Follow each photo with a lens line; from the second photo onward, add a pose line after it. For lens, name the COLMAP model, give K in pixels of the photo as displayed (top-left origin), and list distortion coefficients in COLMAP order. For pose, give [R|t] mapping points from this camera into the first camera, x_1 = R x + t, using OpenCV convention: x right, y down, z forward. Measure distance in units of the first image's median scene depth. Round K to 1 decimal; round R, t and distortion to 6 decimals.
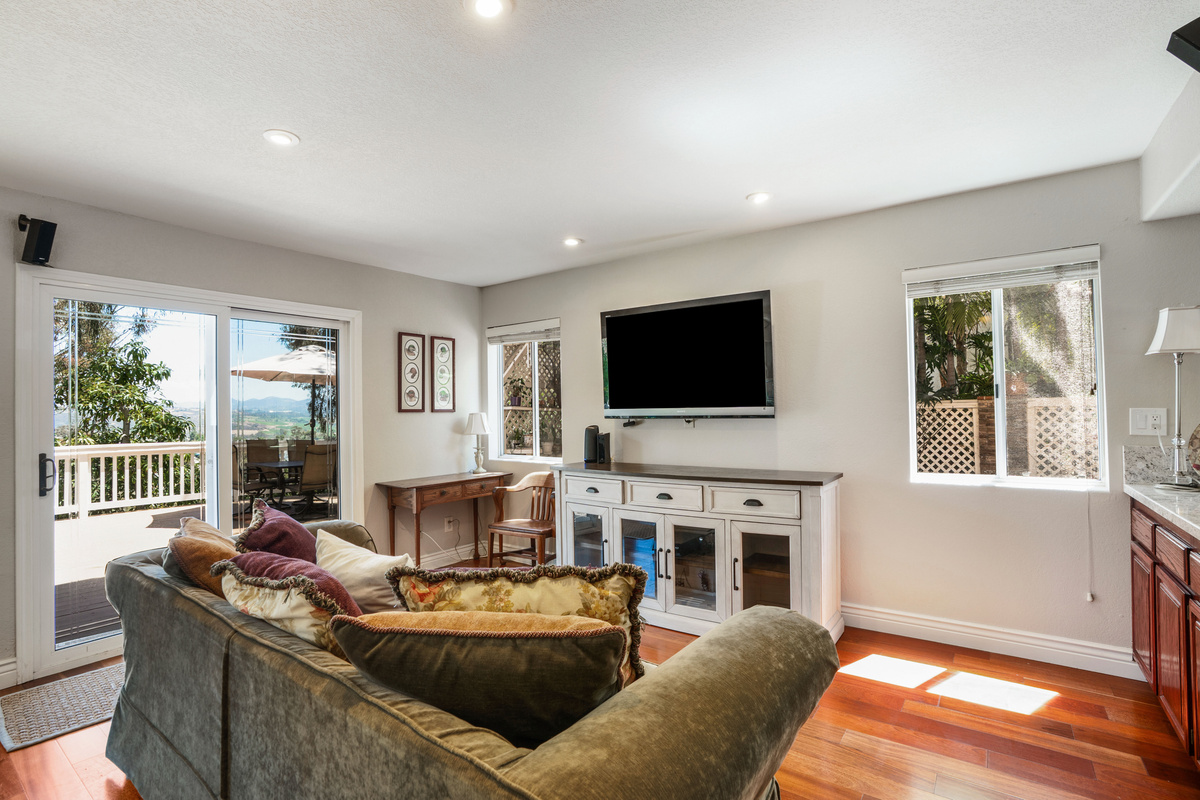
lens RADIAL K [[571.1, 0, 600.0], [0, 571.1, 400.0], [0, 0, 1]] dist [-0.031715, 0.000690]
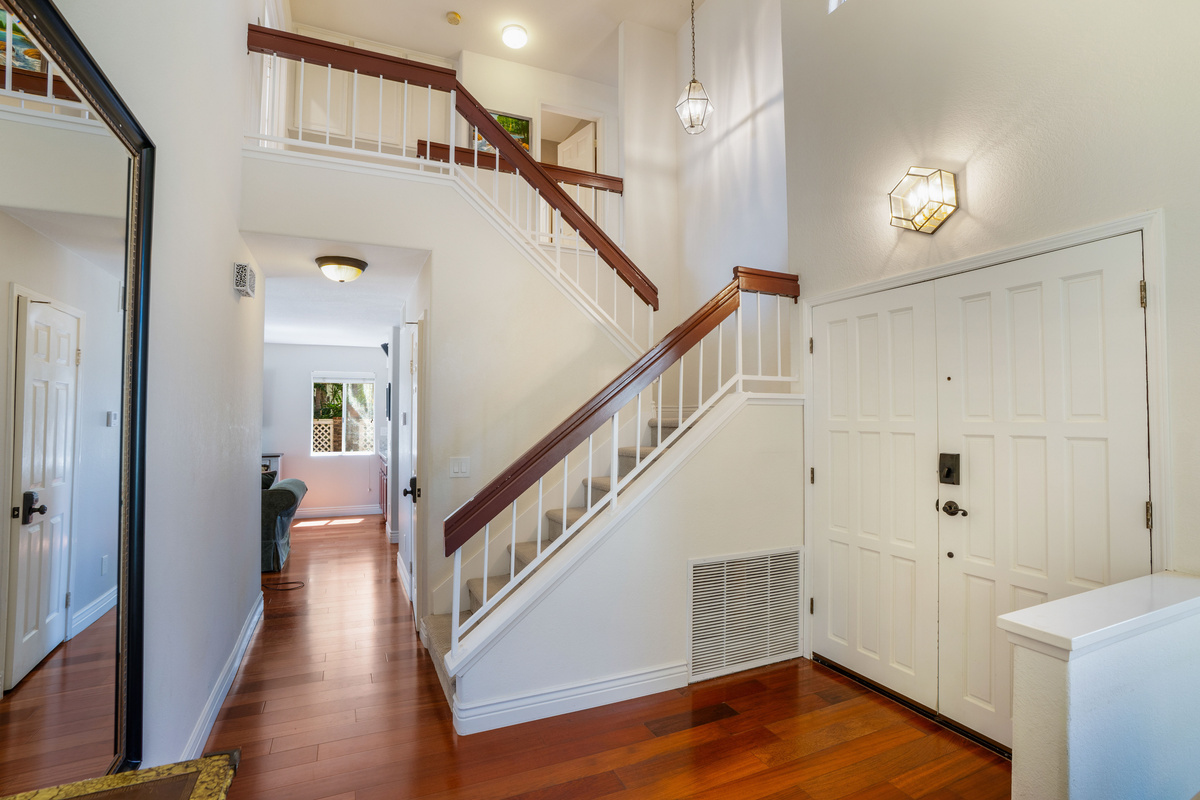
lens RADIAL K [[571.1, 0, 600.0], [0, 571.1, 400.0], [0, 0, 1]] dist [-0.031715, 0.000690]
pose [[0.509891, 0.037534, 0.859420, -0.361367], [-0.019533, 0.999295, -0.032055, -0.018421], [-0.860017, -0.000442, 0.510265, -0.520712]]
